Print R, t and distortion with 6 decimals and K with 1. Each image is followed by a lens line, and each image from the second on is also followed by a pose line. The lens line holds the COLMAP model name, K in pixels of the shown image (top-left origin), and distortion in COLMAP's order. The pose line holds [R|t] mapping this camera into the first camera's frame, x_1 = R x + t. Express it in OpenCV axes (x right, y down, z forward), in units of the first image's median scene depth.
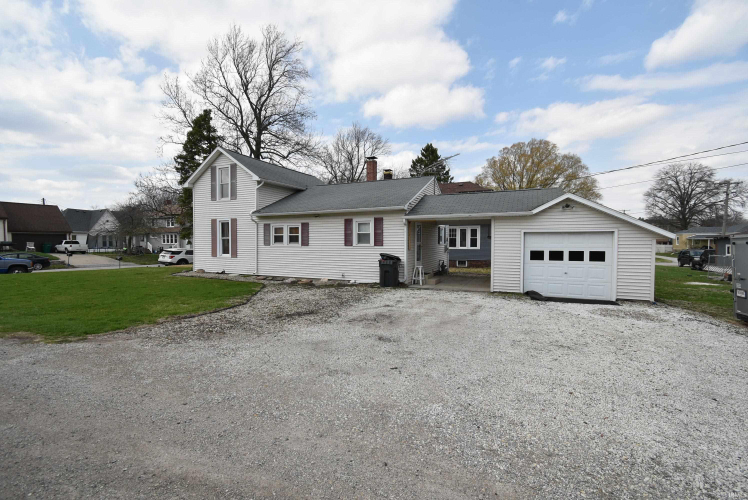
lens RADIAL K [[329.9, 0, 372.2], [0, 329.9, 252.4], [0, 0, 1]] dist [0.002232, -0.000282]
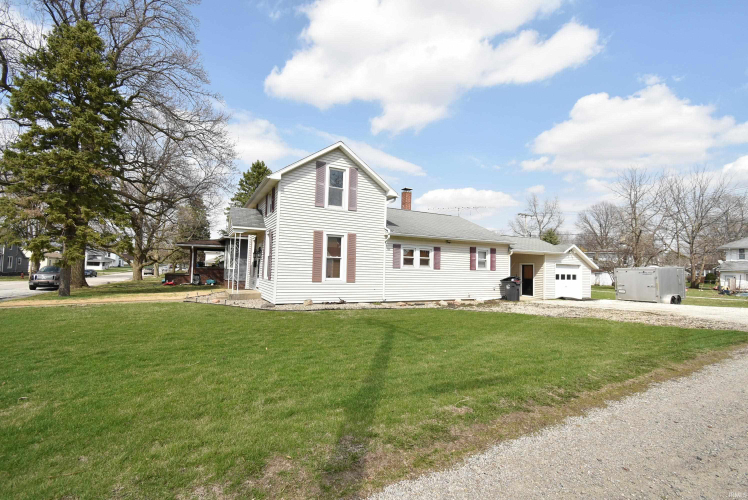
lens RADIAL K [[329.9, 0, 372.2], [0, 329.9, 252.4], [0, 0, 1]] dist [0.002232, -0.000282]
pose [[0.598898, 0.052392, 0.799109, -1.142326], [-0.000668, 0.997890, -0.064924, -0.004812], [-0.800825, 0.038349, 0.597670, 0.528635]]
